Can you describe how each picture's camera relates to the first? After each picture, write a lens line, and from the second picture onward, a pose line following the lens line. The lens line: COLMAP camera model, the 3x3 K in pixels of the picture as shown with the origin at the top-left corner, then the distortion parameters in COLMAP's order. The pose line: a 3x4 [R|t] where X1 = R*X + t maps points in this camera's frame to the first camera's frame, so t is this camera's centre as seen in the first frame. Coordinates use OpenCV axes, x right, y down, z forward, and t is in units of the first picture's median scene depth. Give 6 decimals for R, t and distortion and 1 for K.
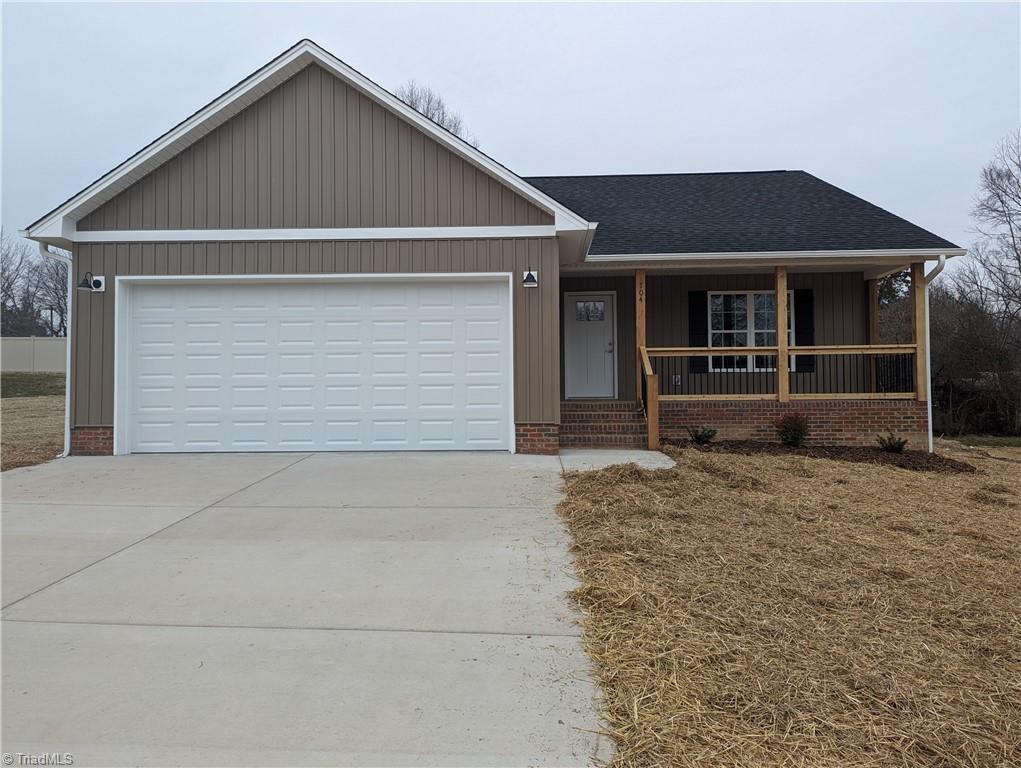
lens RADIAL K [[708.9, 0, 510.2], [0, 708.9, 374.0], [0, 0, 1]] dist [0.078851, -0.065105]
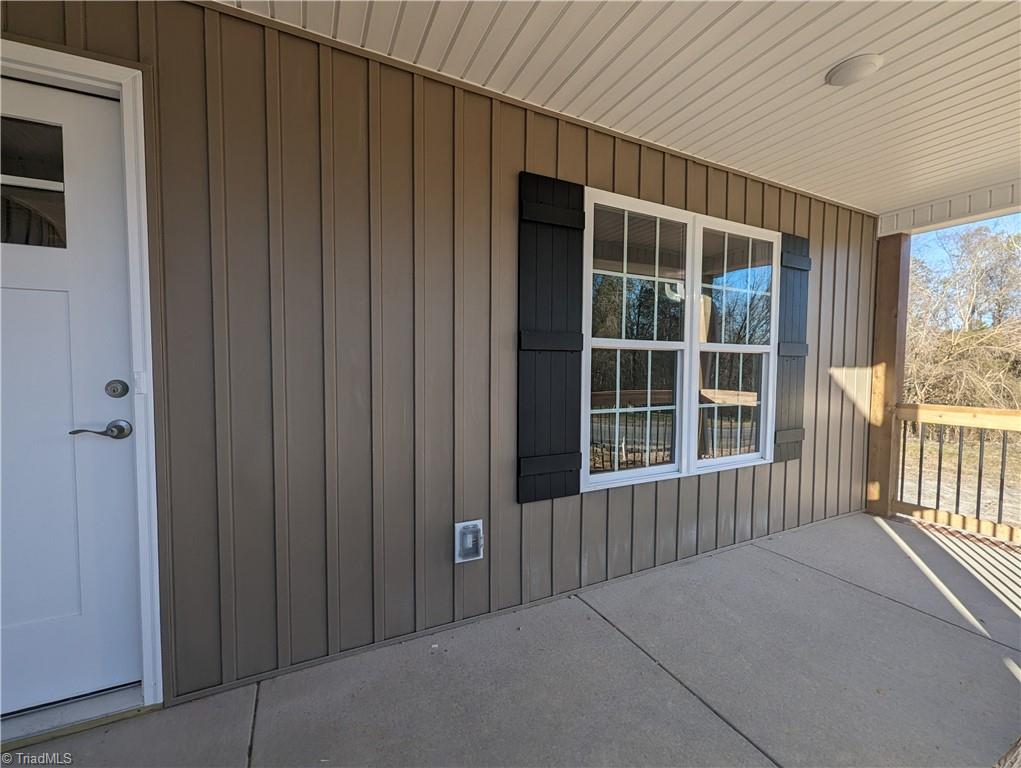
lens RADIAL K [[420.1, 0, 512.6], [0, 420.1, 385.3], [0, 0, 1]] dist [-0.000457, -0.000221]
pose [[0.873073, -0.011409, 0.487456, 0.205116], [-0.027307, 0.997013, 0.072244, -0.061775], [-0.486824, -0.076385, 0.870154, 1.009989]]
